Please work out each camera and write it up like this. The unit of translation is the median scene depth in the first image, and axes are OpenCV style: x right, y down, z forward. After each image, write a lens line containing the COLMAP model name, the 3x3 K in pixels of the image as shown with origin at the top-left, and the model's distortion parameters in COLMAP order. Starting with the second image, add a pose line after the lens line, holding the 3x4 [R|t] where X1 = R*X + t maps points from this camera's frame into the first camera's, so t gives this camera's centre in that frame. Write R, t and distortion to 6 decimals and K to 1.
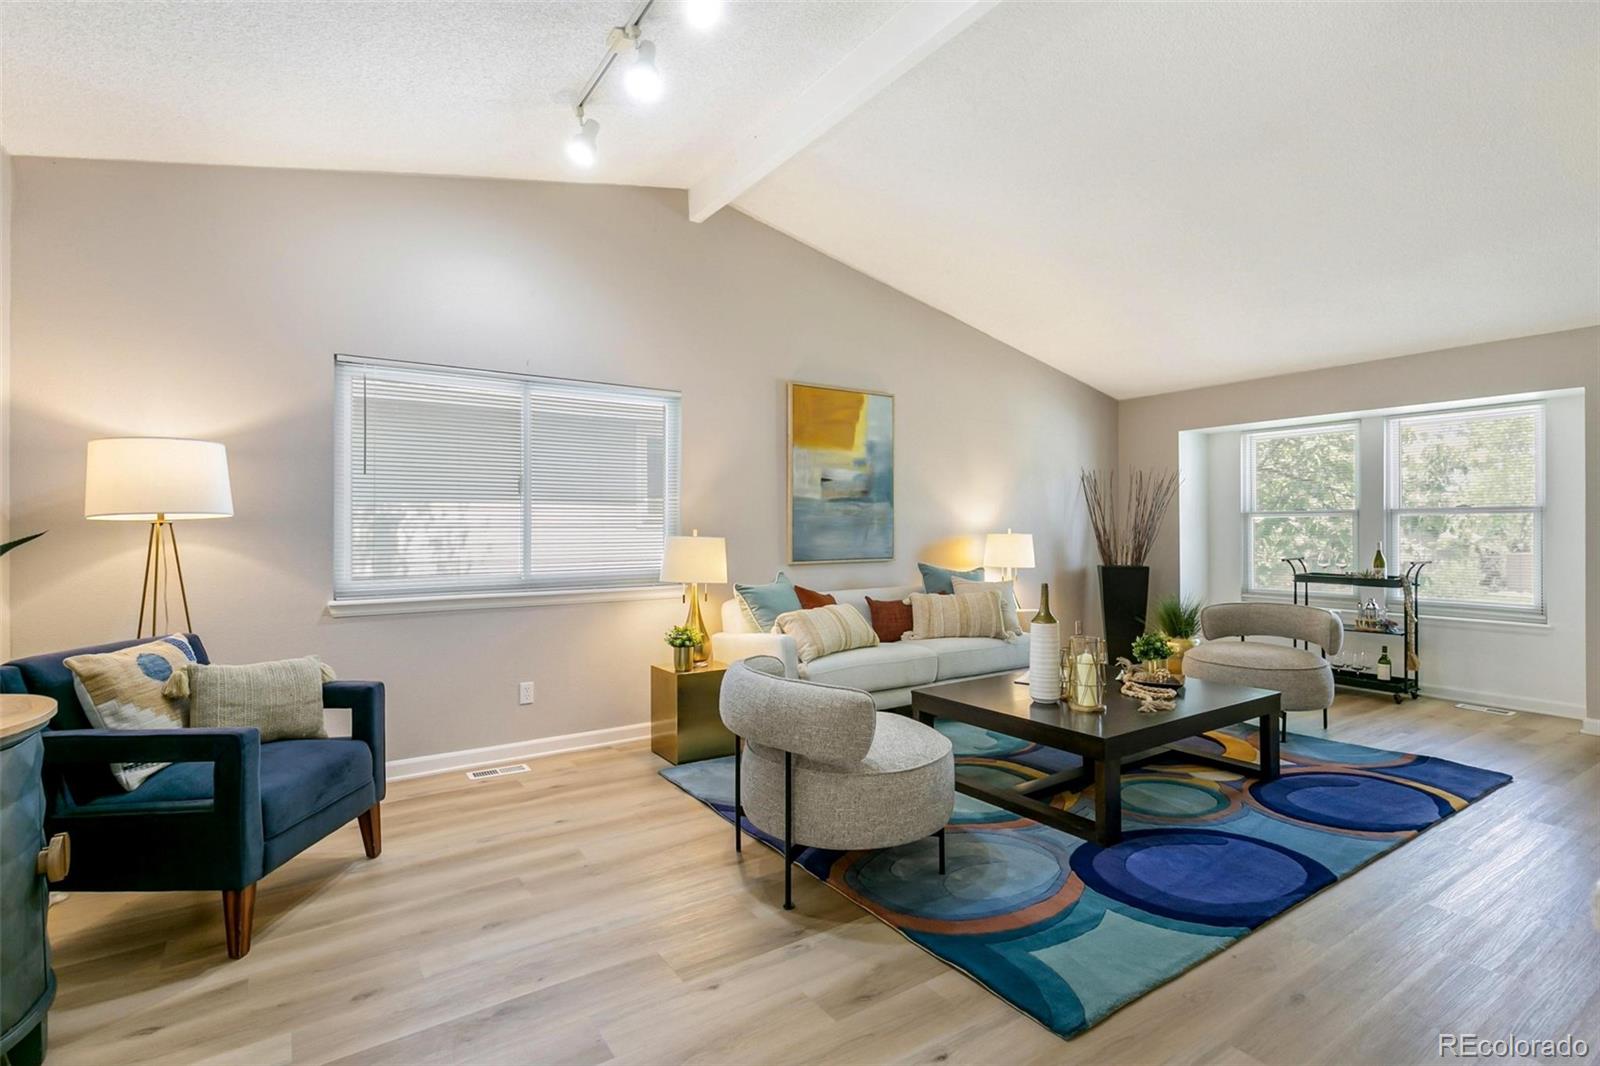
lens RADIAL K [[758.2, 0, 767.3], [0, 758.2, 542.4], [0, 0, 1]] dist [0.006239, -0.000623]
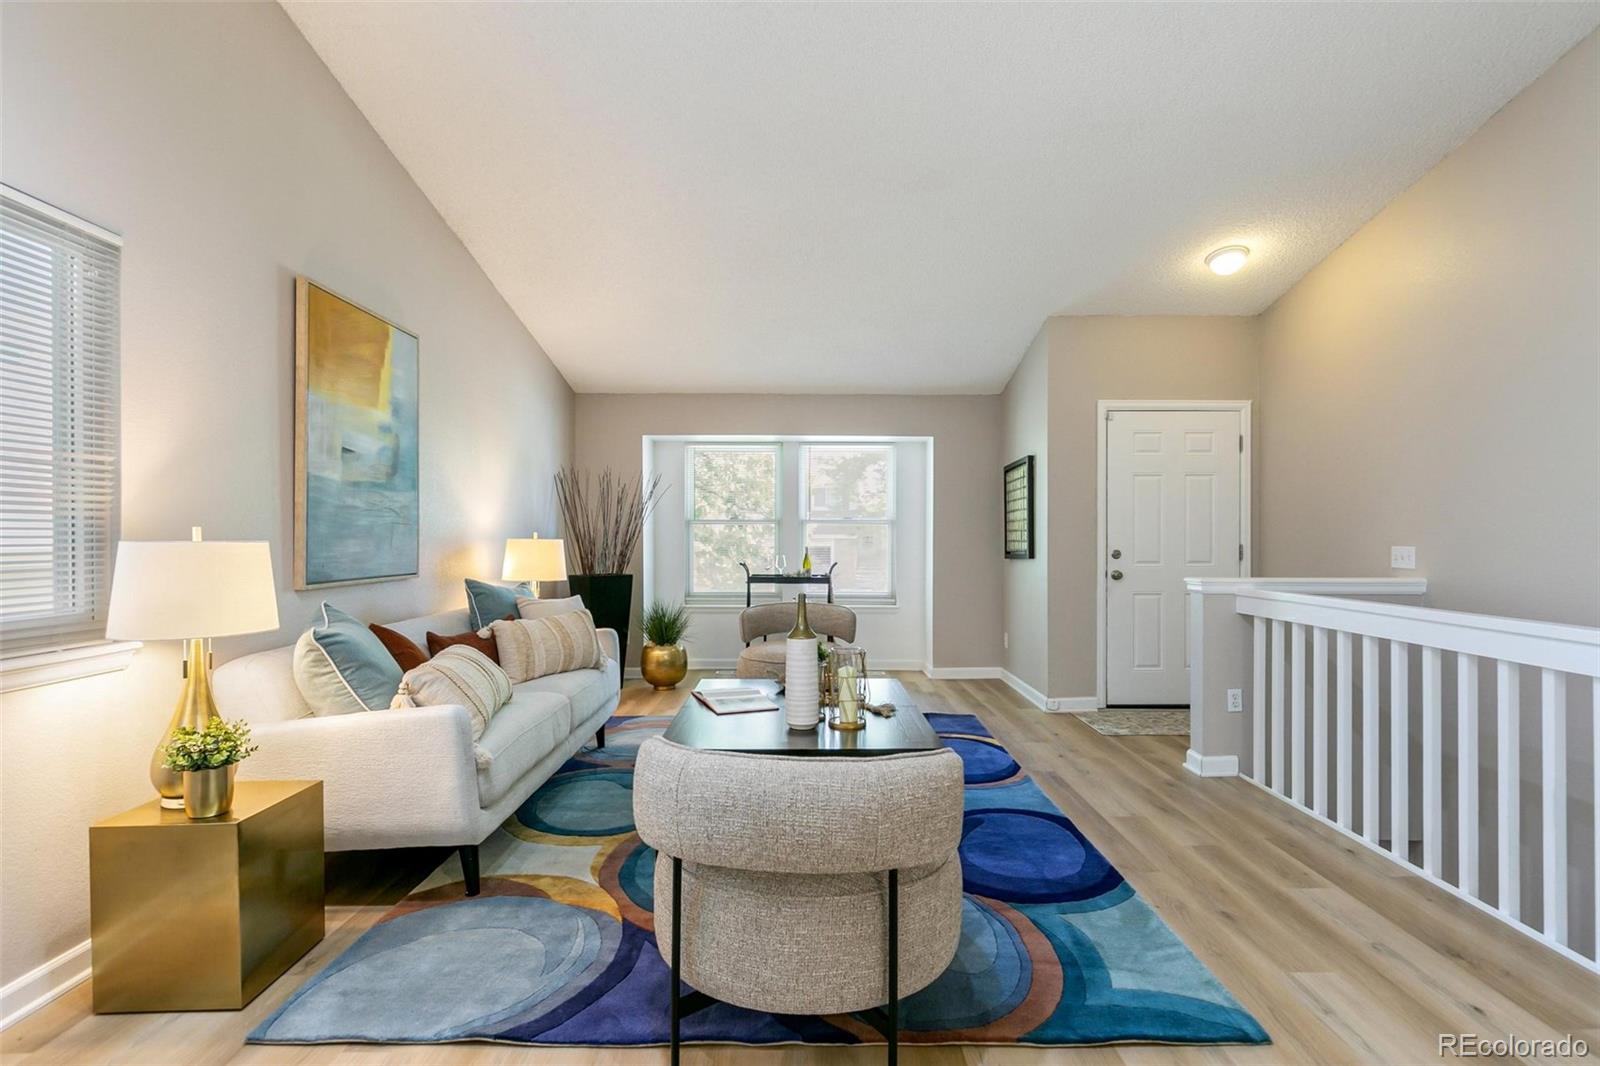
lens RADIAL K [[812.4, 0, 806.5], [0, 812.4, 553.5], [0, 0, 1]] dist [0.000720, 0.002441]
pose [[0.527592, -0.011571, 0.849419, -0.310821], [0.009272, 0.999926, 0.007862, -0.000053], [-0.849448, 0.003728, 0.527660, 0.359027]]
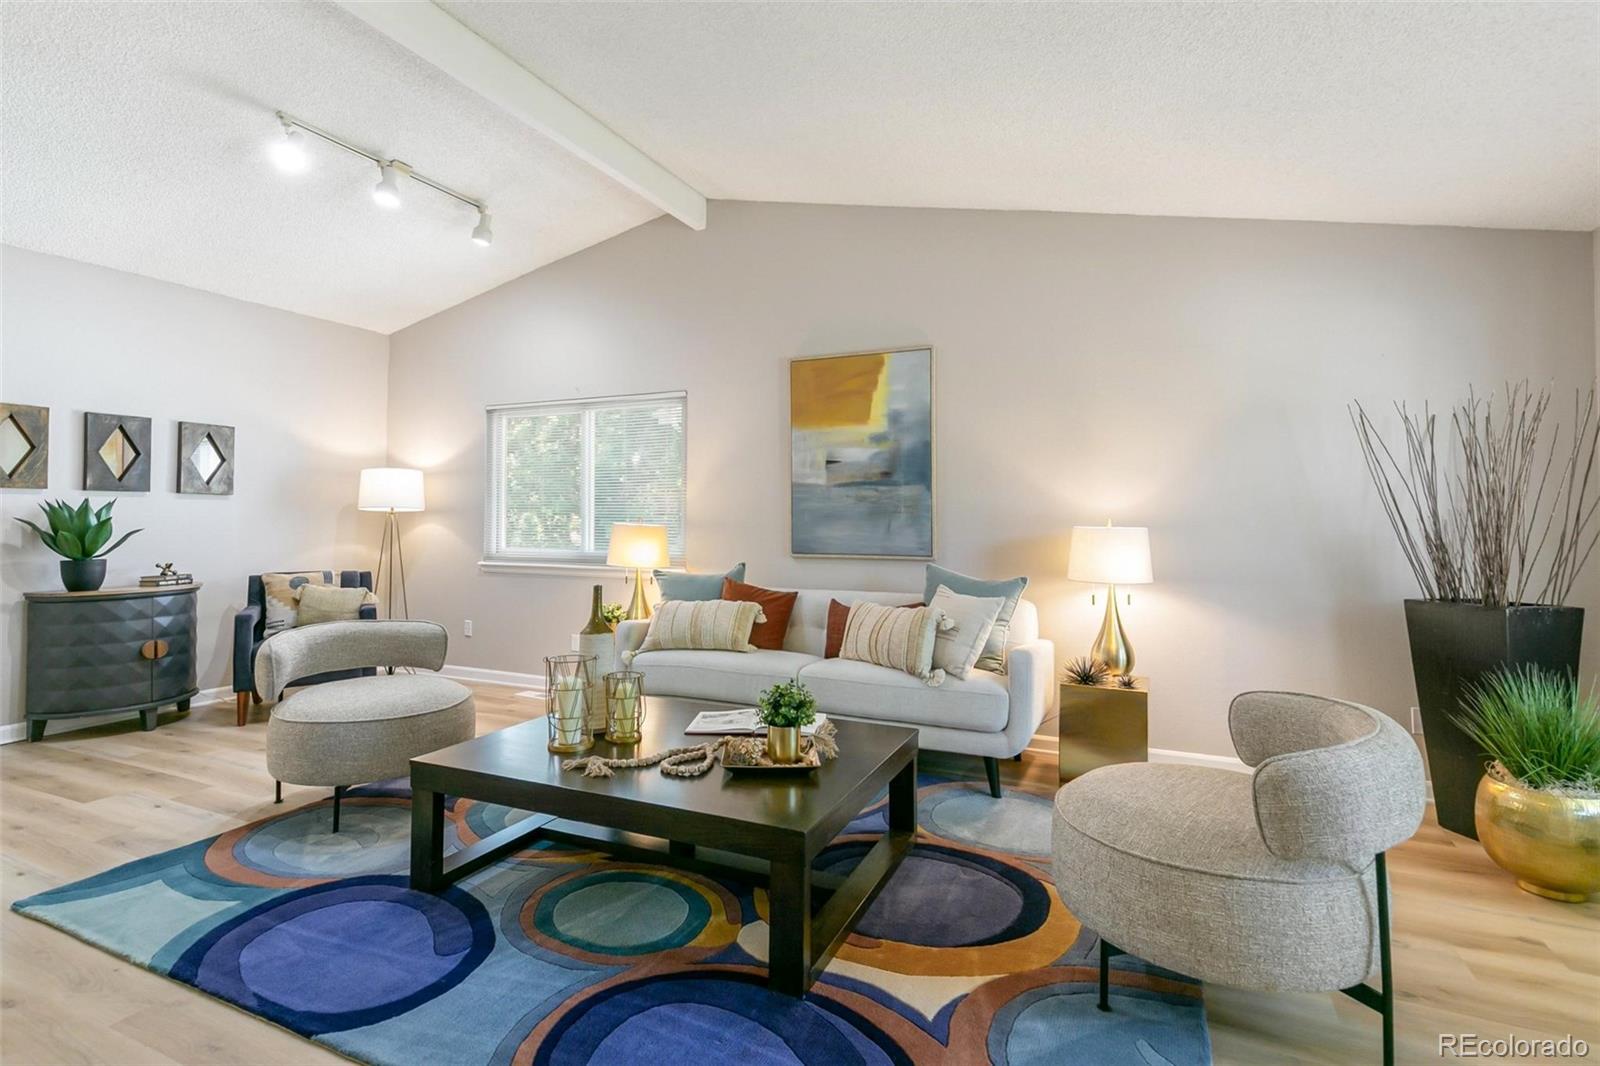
lens RADIAL K [[758.2, 0, 793.7], [0, 758.2, 502.5], [0, 0, 1]] dist [0.006239, -0.000623]
pose [[0.533341, -0.011330, -0.845825, 0.849692], [-0.017967, 0.999533, -0.024718, -0.014201], [0.845710, 0.028380, 0.532888, 0.536950]]
